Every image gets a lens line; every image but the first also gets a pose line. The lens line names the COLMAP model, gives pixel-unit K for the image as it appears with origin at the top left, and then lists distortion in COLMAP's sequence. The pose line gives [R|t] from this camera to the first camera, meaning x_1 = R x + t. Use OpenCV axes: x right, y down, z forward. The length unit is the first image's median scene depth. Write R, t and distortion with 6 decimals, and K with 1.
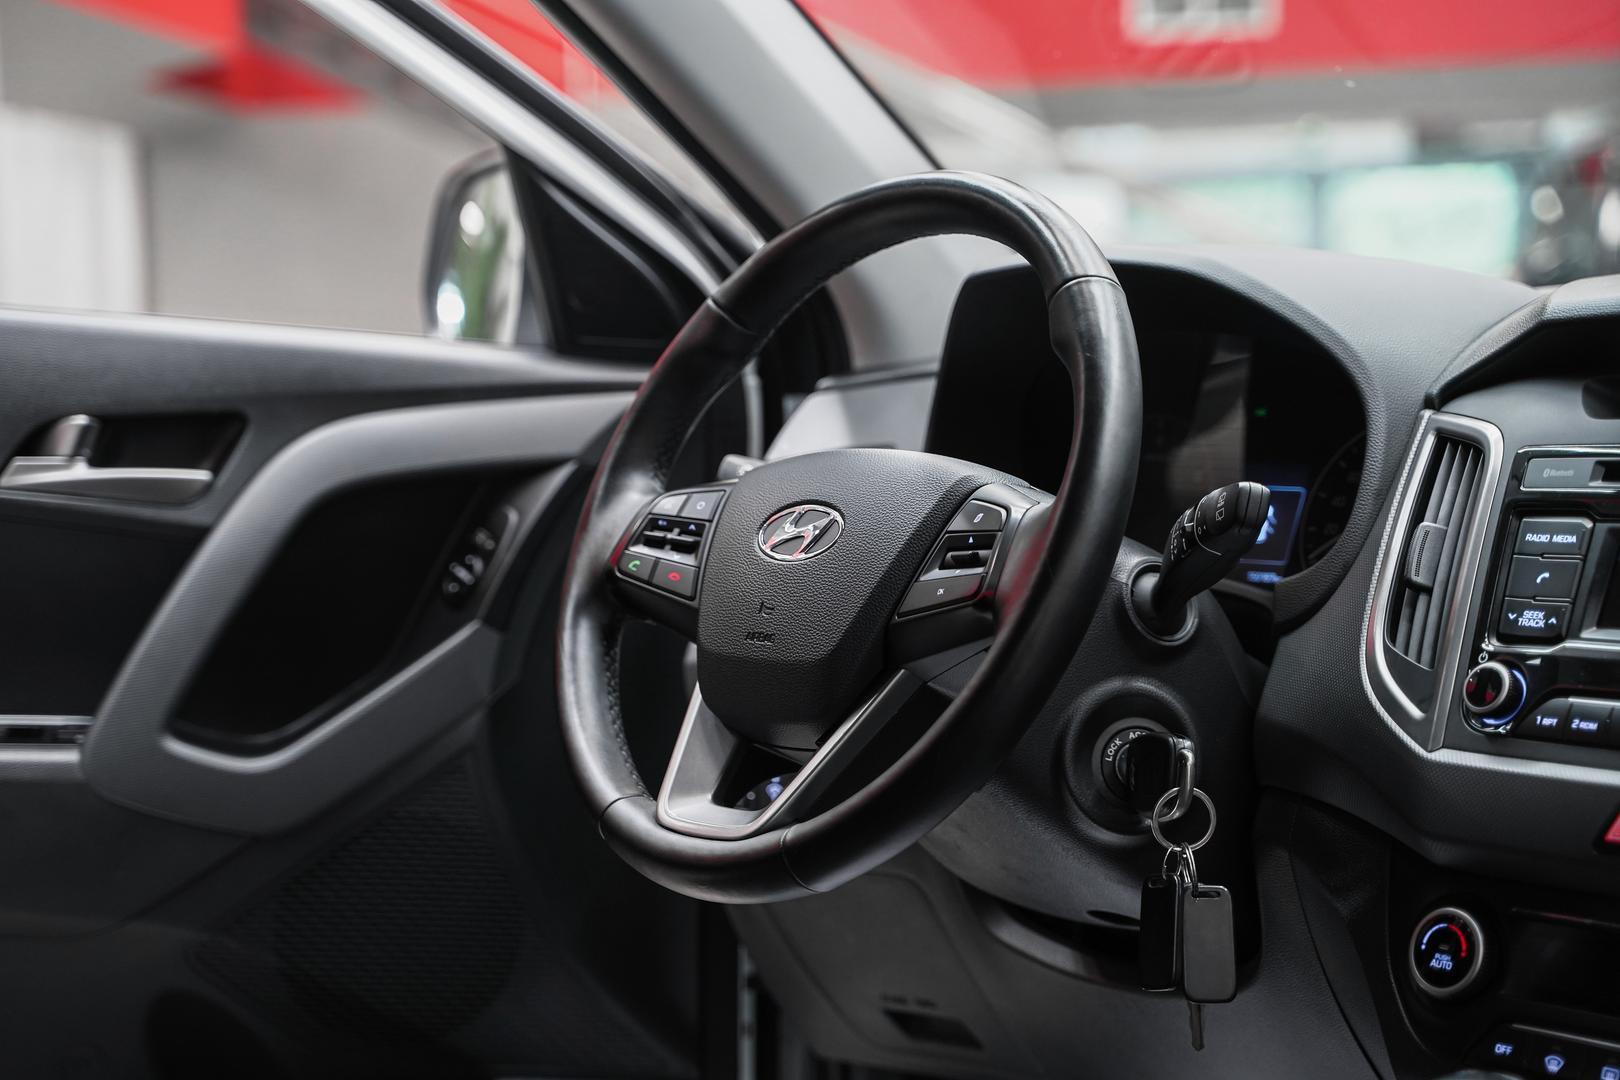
lens RADIAL K [[3113.5, 0, 793.7], [0, 3113.5, 529.8], [0, 0, 1]] dist [0.288377, 0.000000]
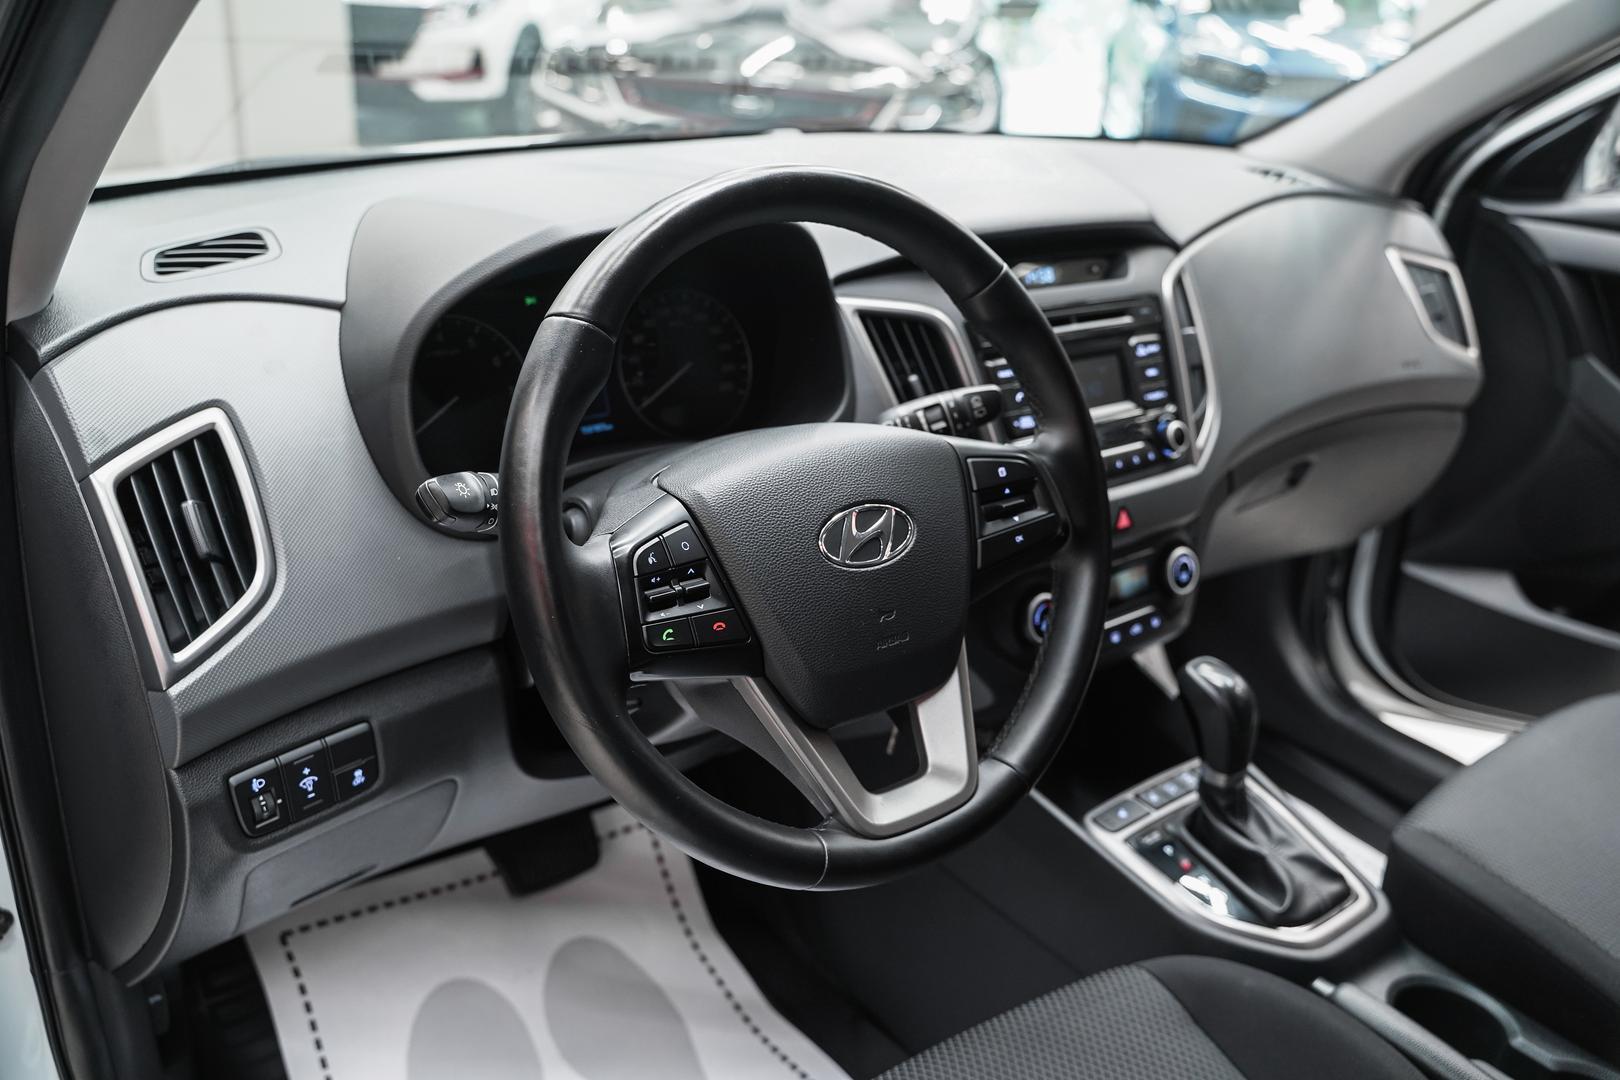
lens RADIAL K [[1314.4, 0, 815.7], [0, 1314.4, 534.7], [0, 0, 1]] dist [-0.098590, 0.065562]
pose [[0.041065, -0.378695, 0.924610, -0.414012], [0.000576, 0.925400, 0.378993, -0.169564], [-0.999156, -0.015031, 0.038220, 0.997135]]
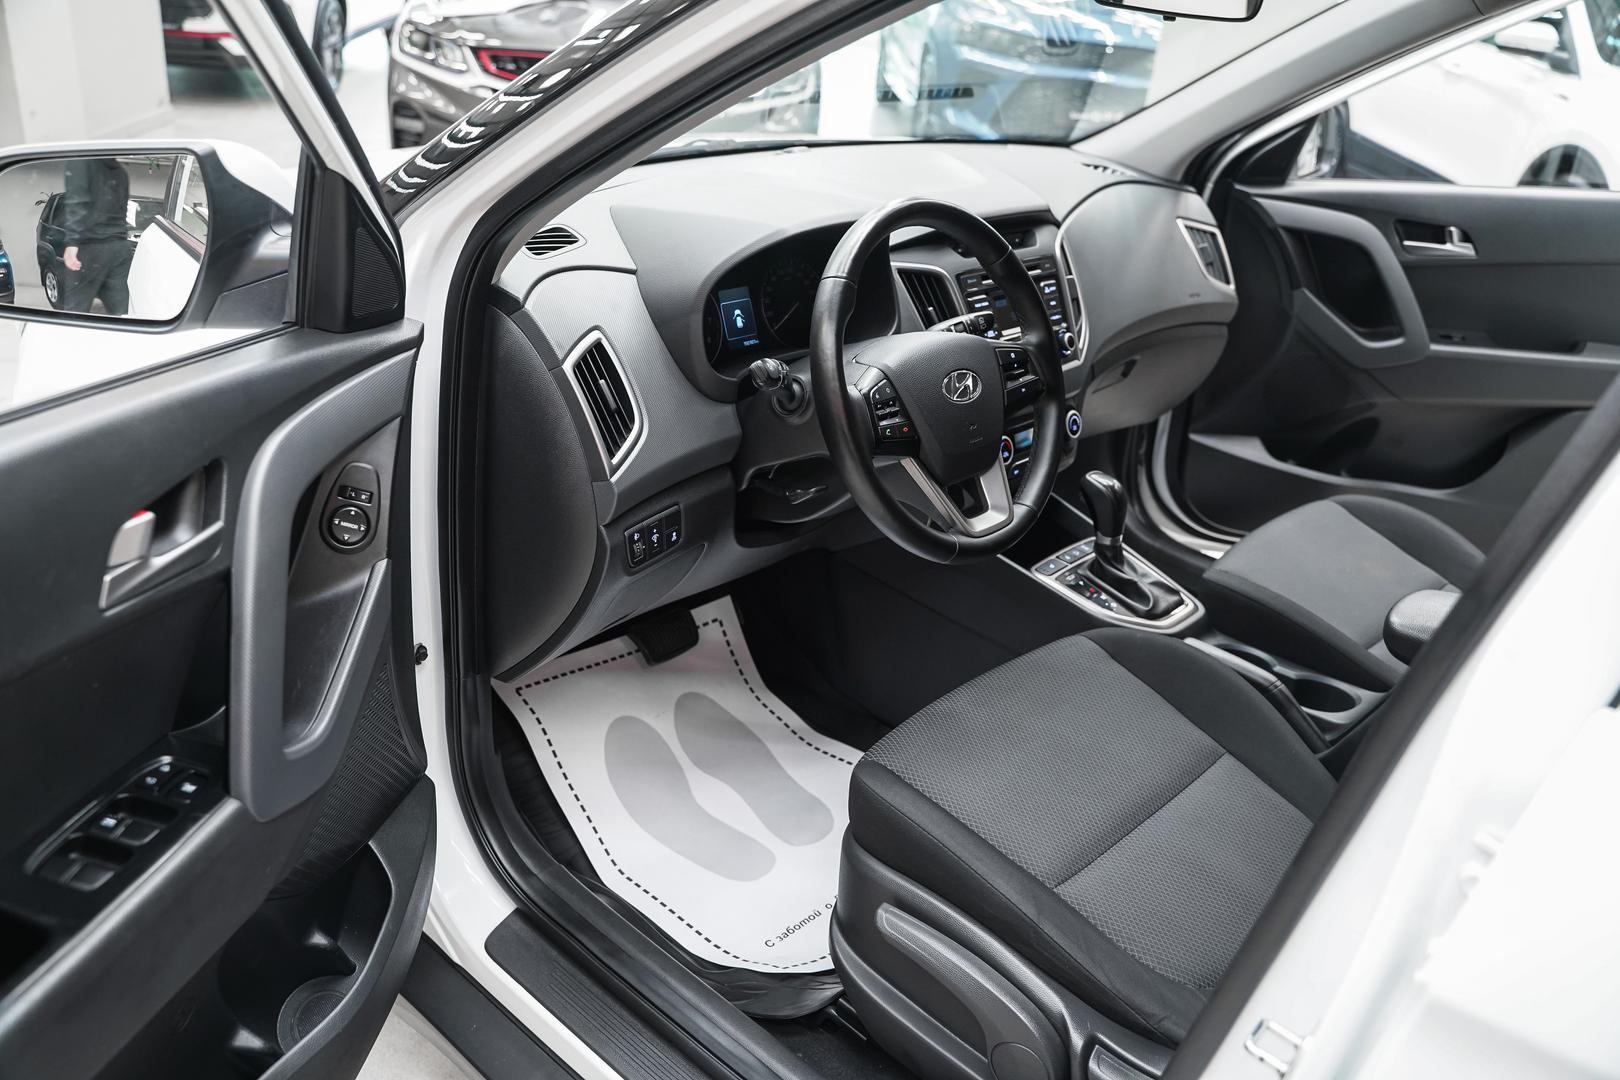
lens RADIAL K [[1314.4, 0, 819.1], [0, 1314.4, 534.0], [0, 0, 1]] dist [-0.098590, 0.065562]
pose [[-0.139731, -0.413882, 0.899542, -0.823561], [-0.025606, 0.909661, 0.414561, -0.273260], [-0.989858, 0.034894, -0.137706, 1.217652]]
